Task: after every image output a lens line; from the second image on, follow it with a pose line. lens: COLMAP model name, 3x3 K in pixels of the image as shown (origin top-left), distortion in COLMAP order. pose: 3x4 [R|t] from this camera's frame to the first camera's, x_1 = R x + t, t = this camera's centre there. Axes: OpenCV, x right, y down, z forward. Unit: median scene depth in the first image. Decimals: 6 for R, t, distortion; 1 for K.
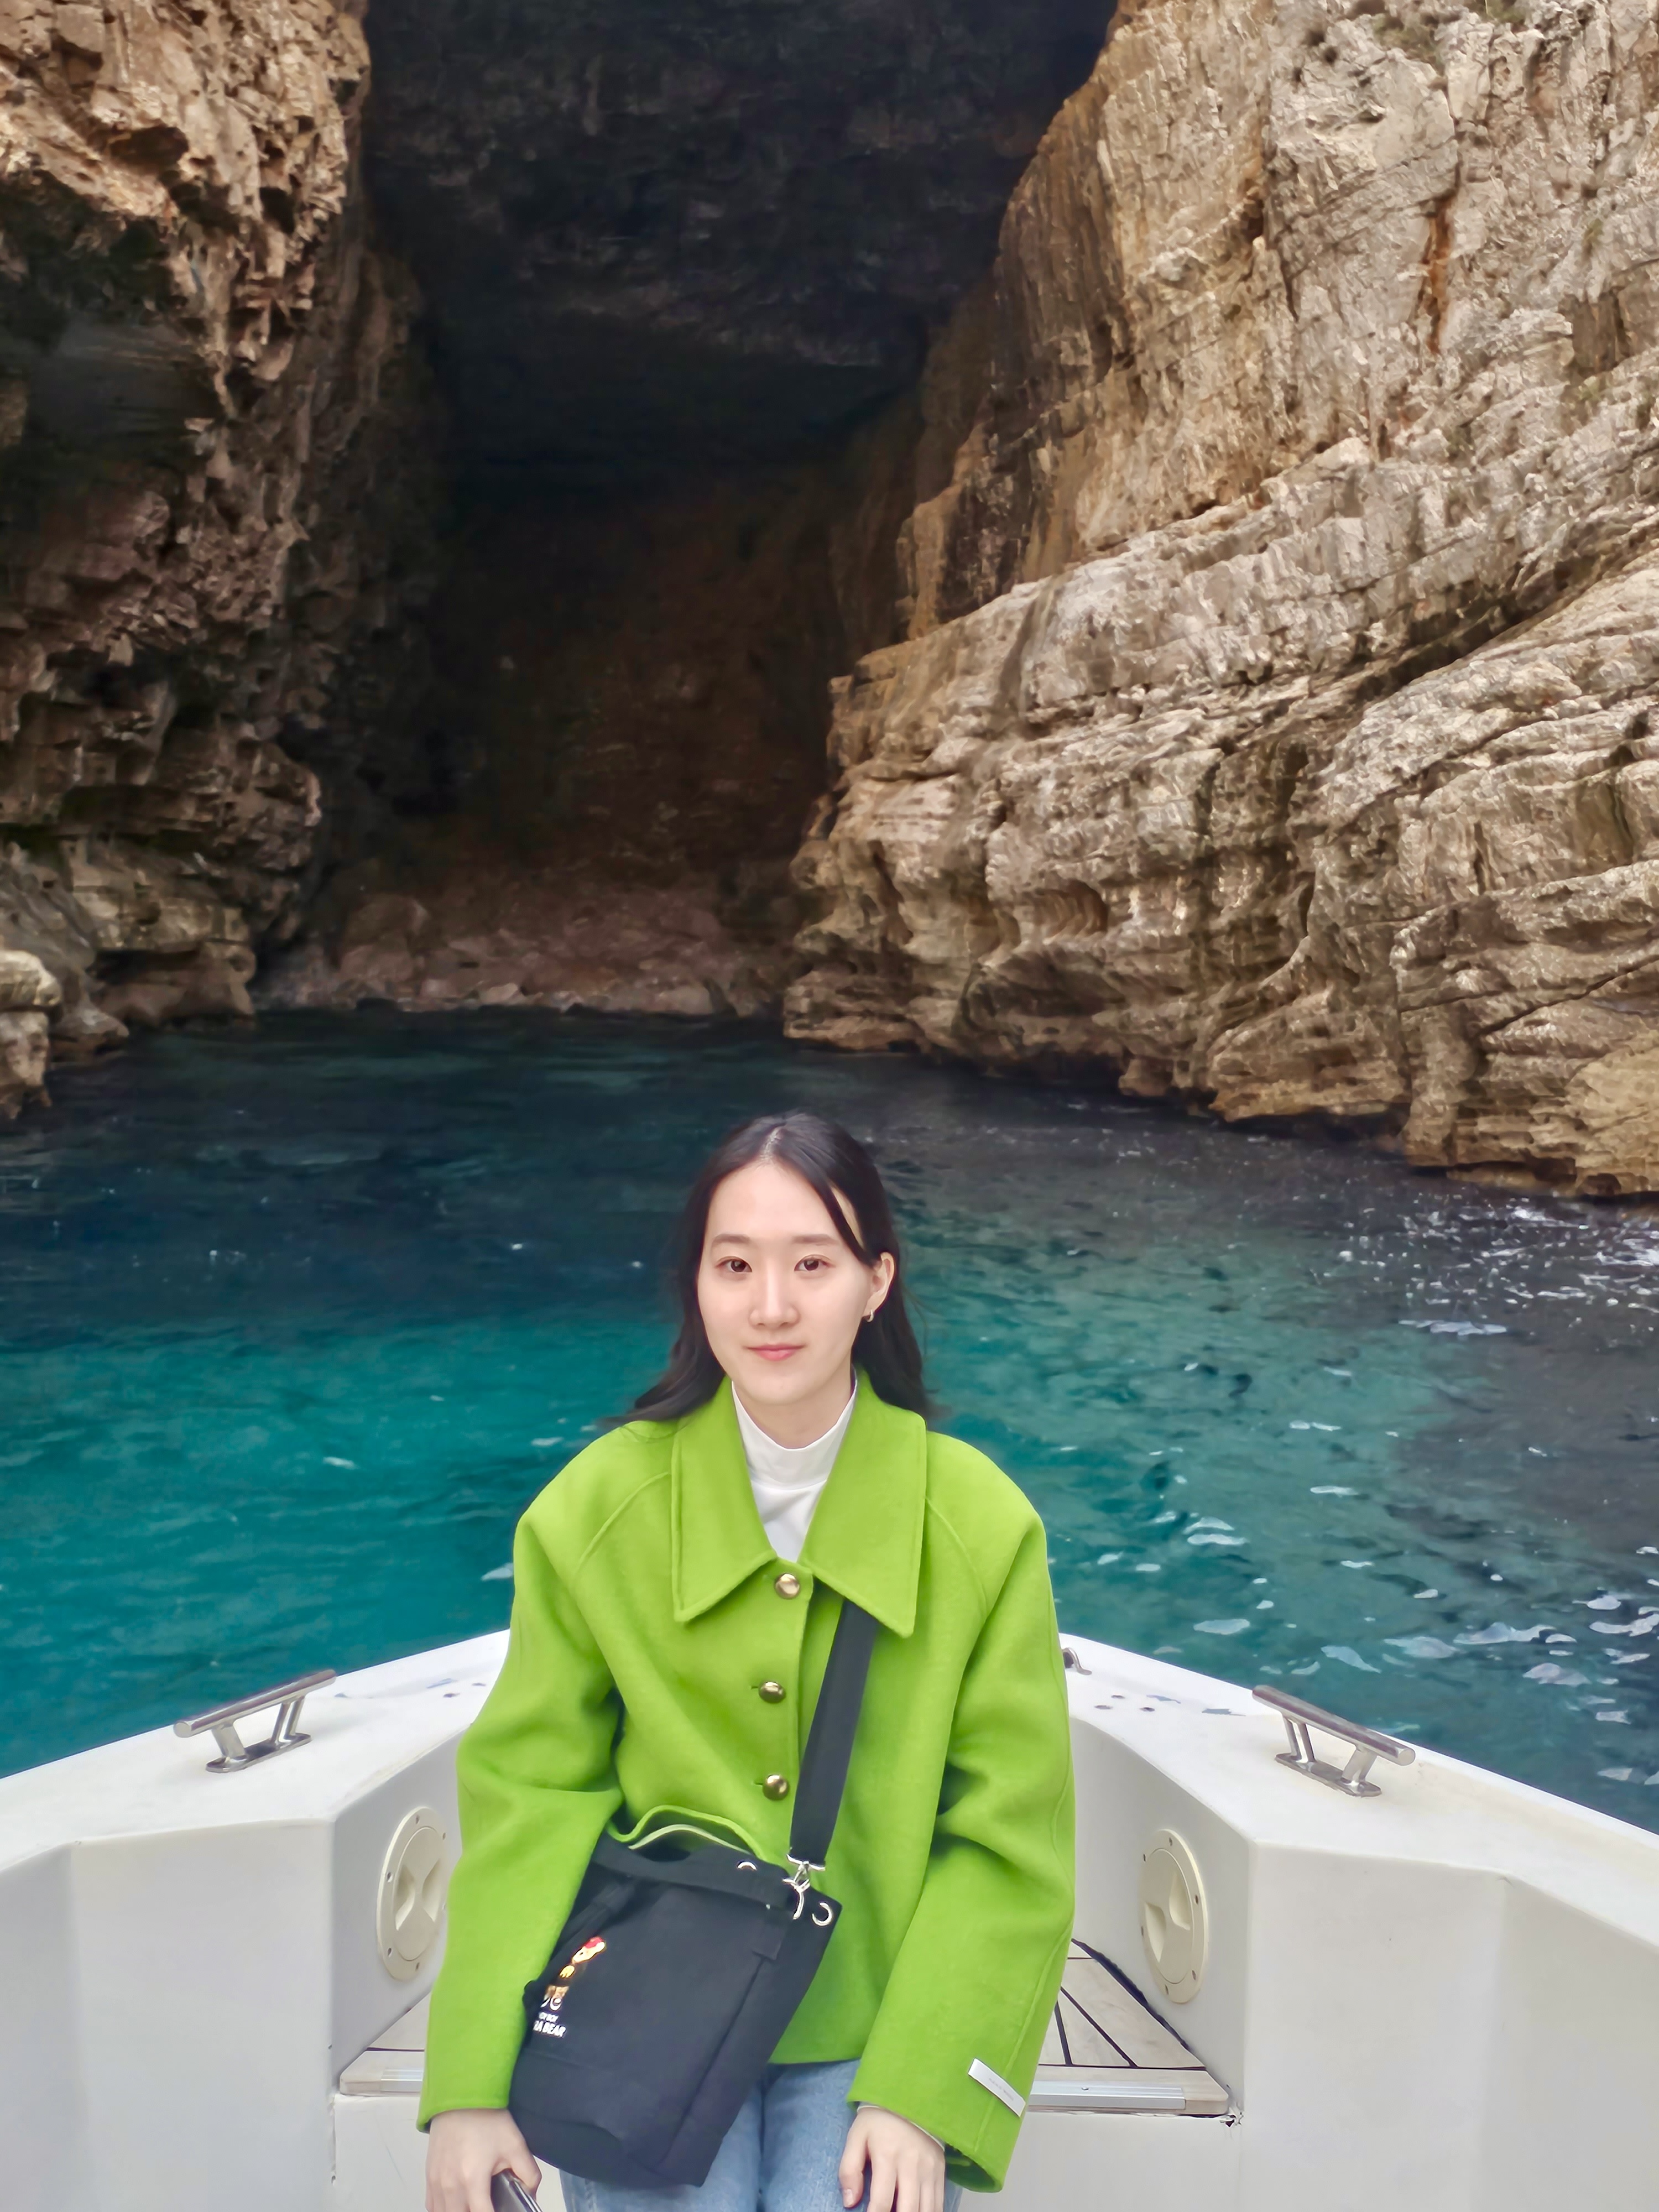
lens RADIAL K [[2550.5, 0, 818.1], [0, 2550.5, 1167.2], [0, 0, 1]] dist [0.158827, -0.379320]
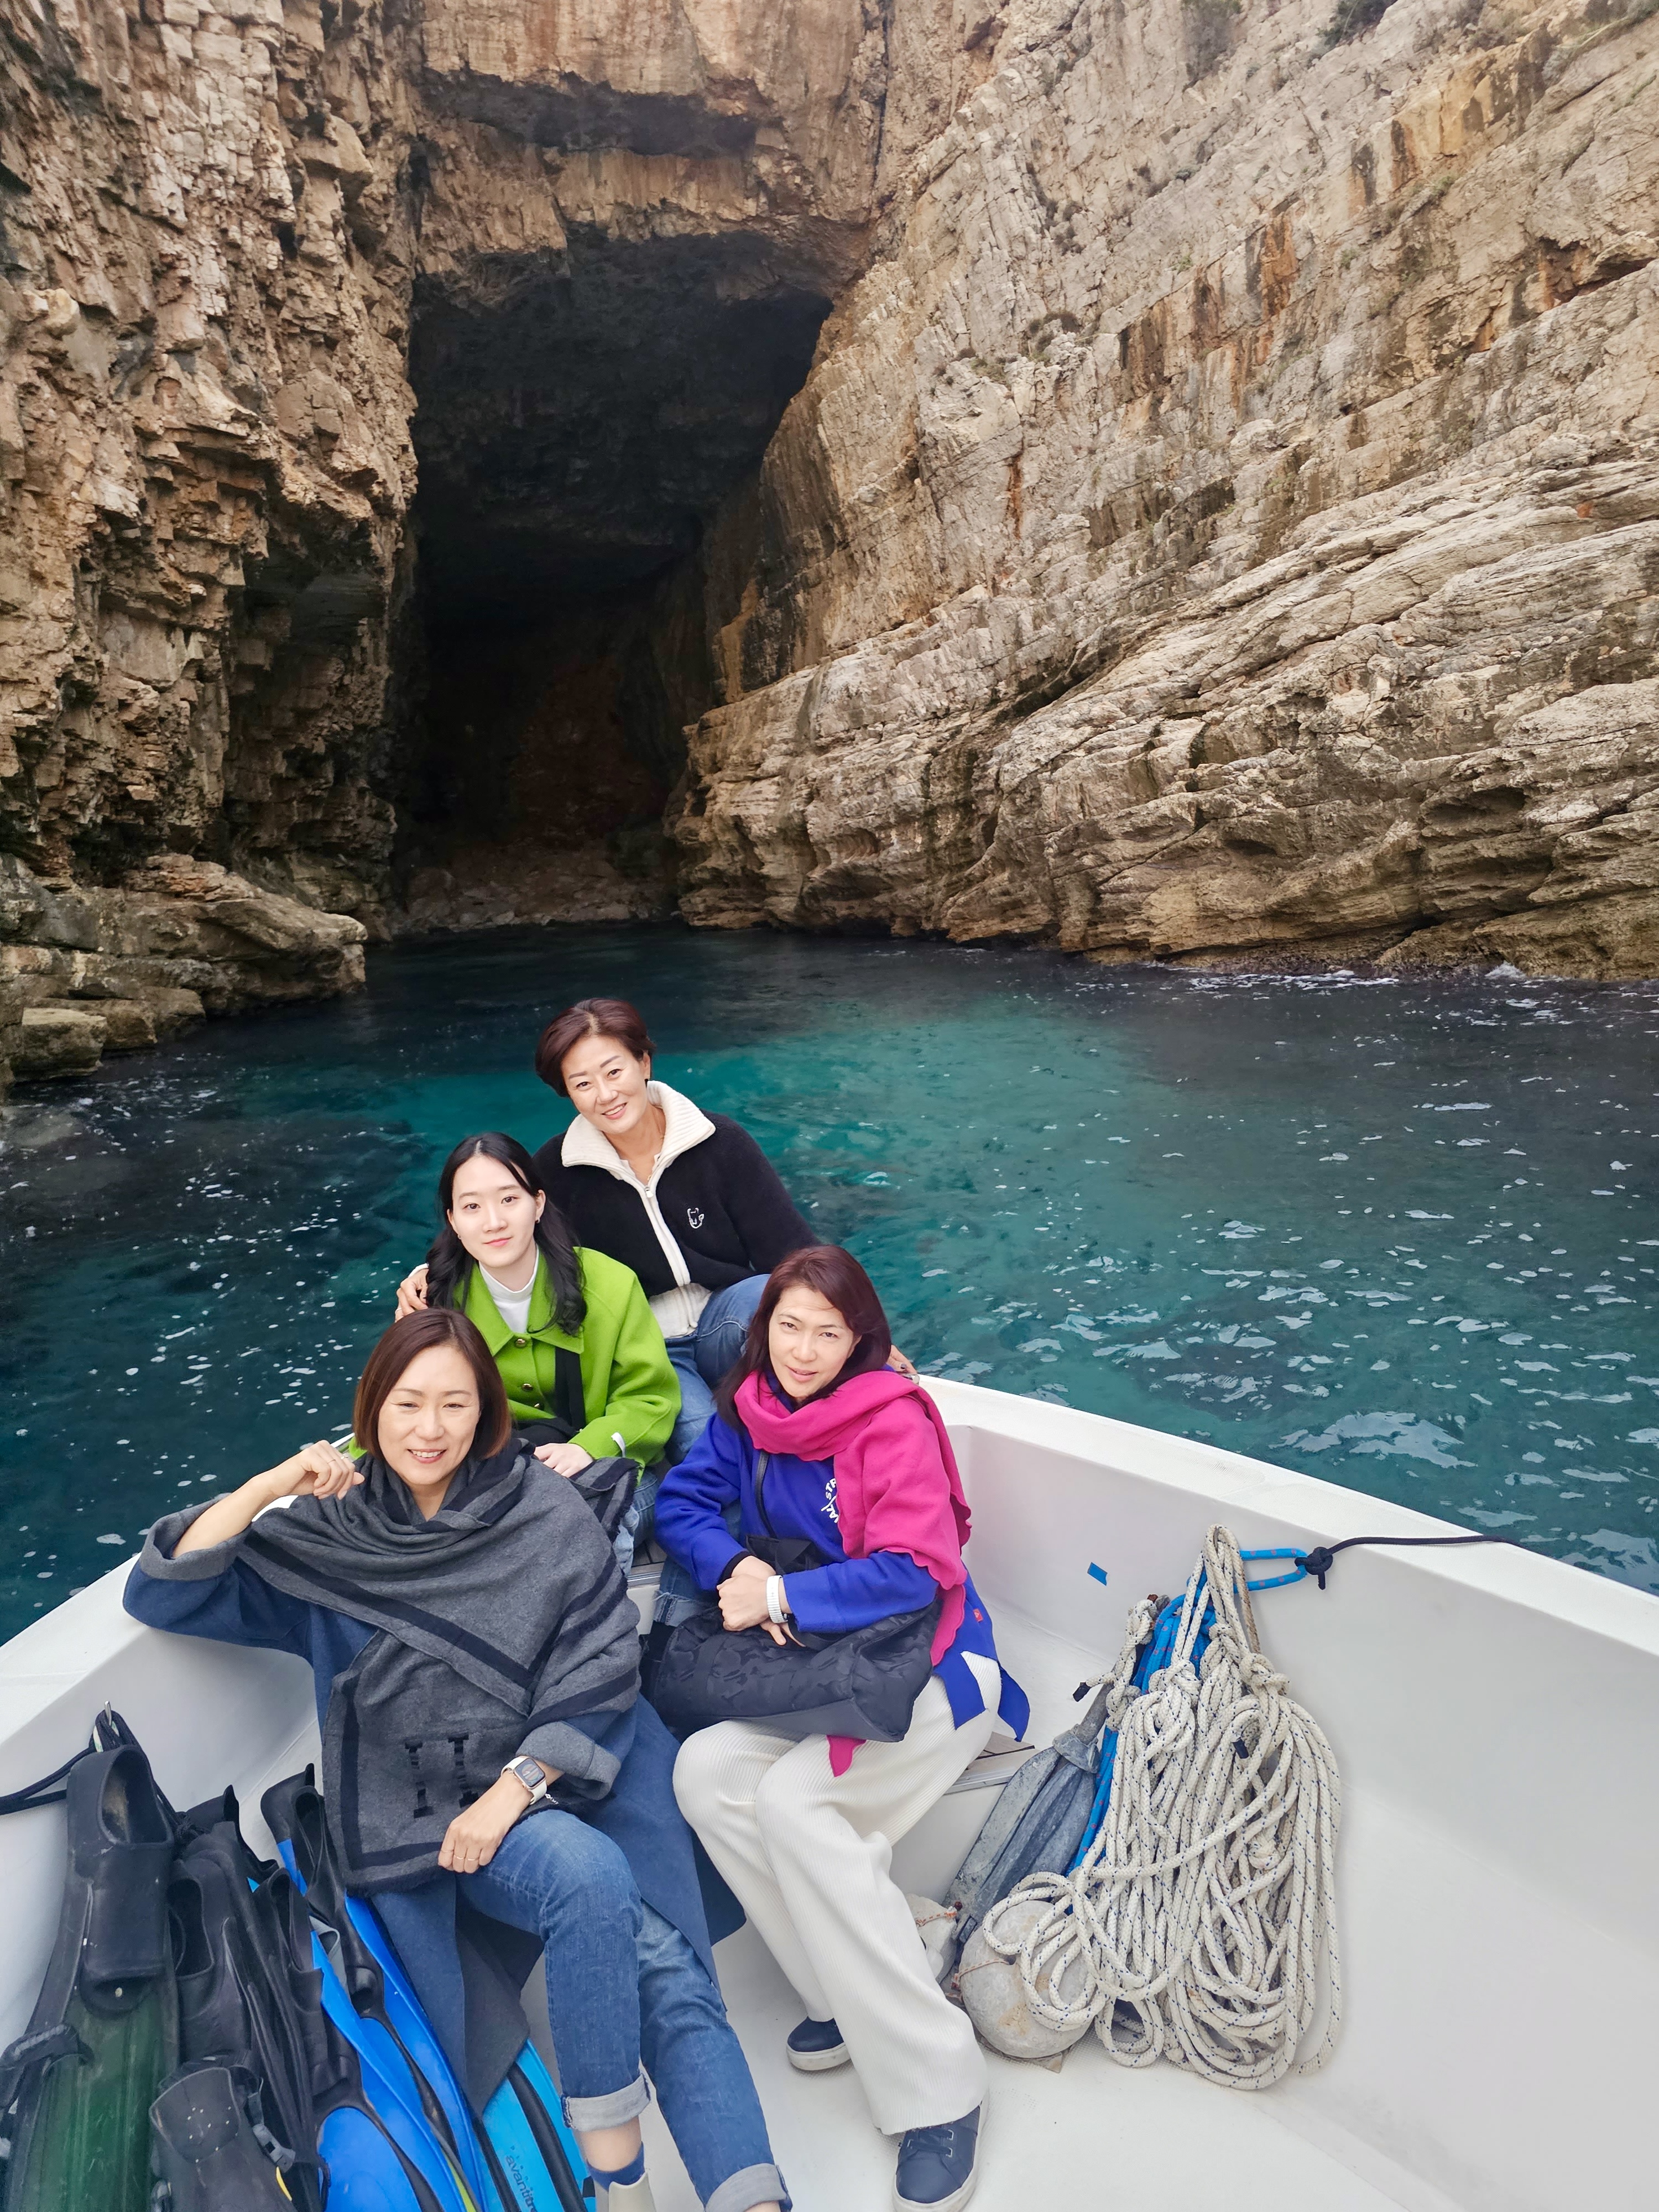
lens RADIAL K [[1512.1, 0, 779.7], [0, 1512.1, 1142.8], [0, 0, 1]] dist [0.067037, -0.058149]
pose [[0.988865, -0.108832, 0.101502, -0.099805], [0.099161, 0.990439, 0.095905, 0.008094], [-0.110969, -0.084772, 0.990202, -0.149875]]
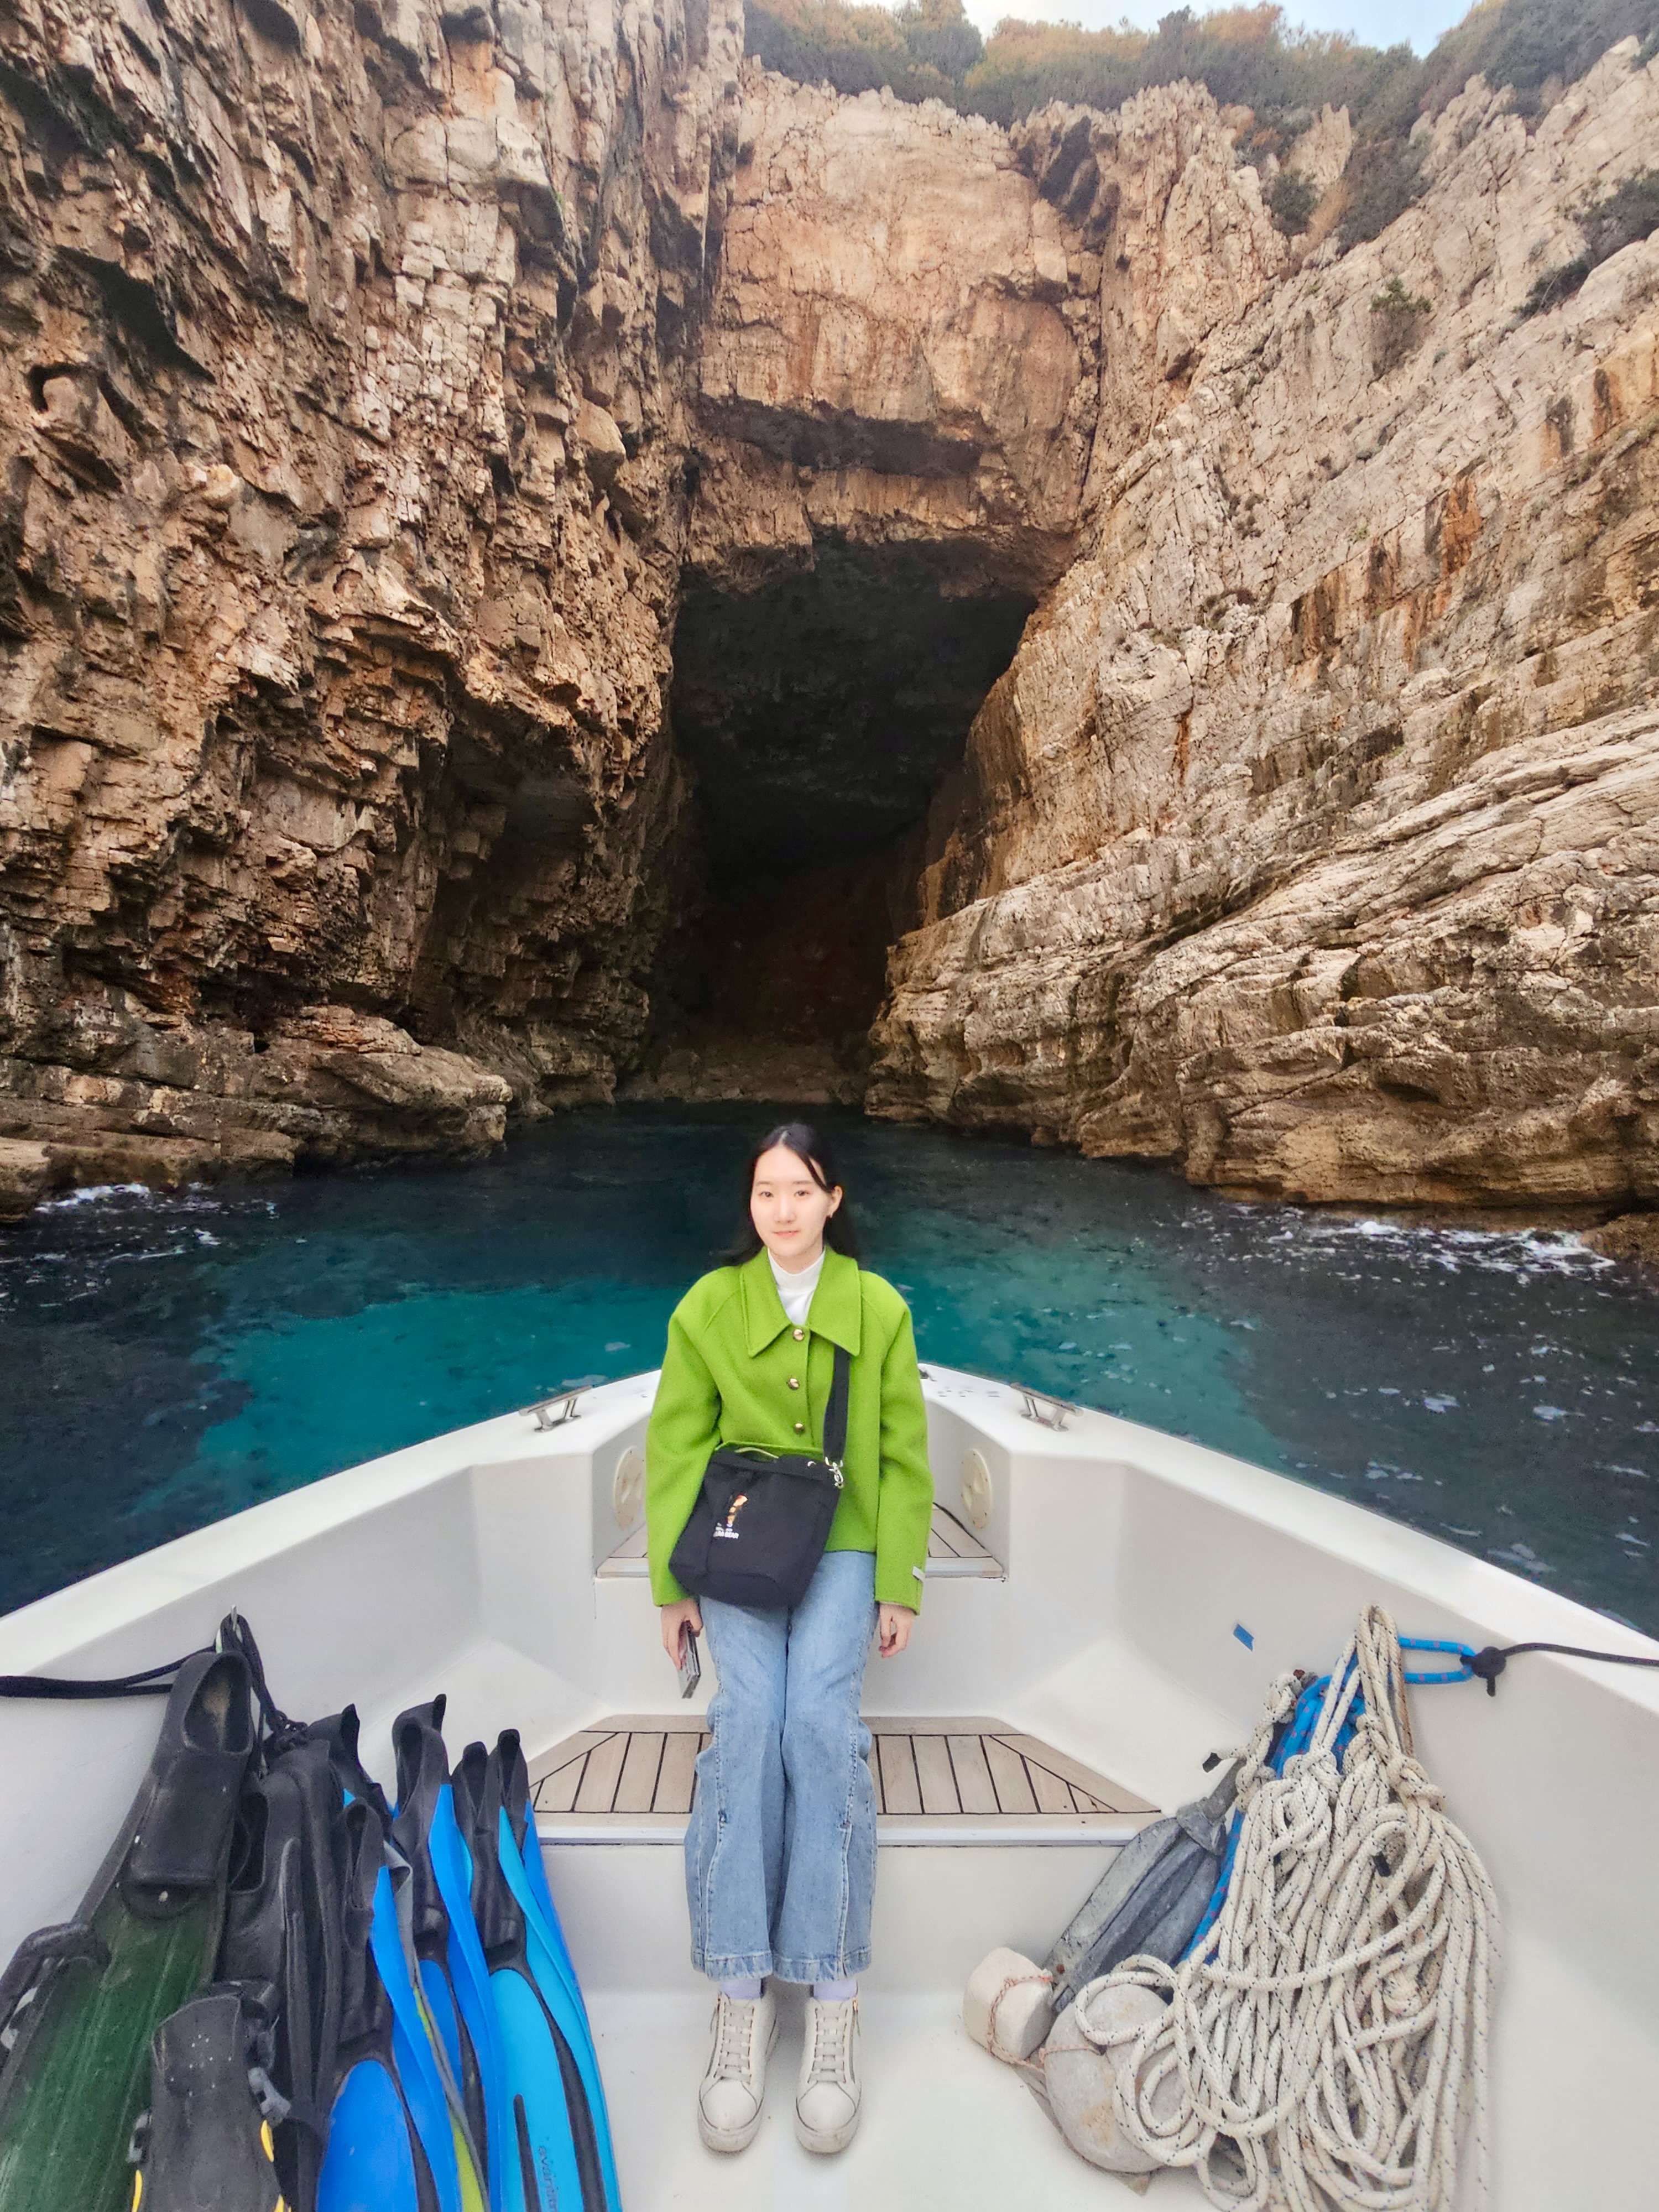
lens RADIAL K [[1149.6, 0, 829.5], [0, 1149.6, 1106.0], [0, 0, 1]] dist [0.018951, -0.010294]
pose [[0.999129, 0.001353, -0.041706, -0.003728], [-0.003726, 0.998374, -0.056880, -0.006457], [0.041561, 0.056986, 0.997510, 0.081228]]
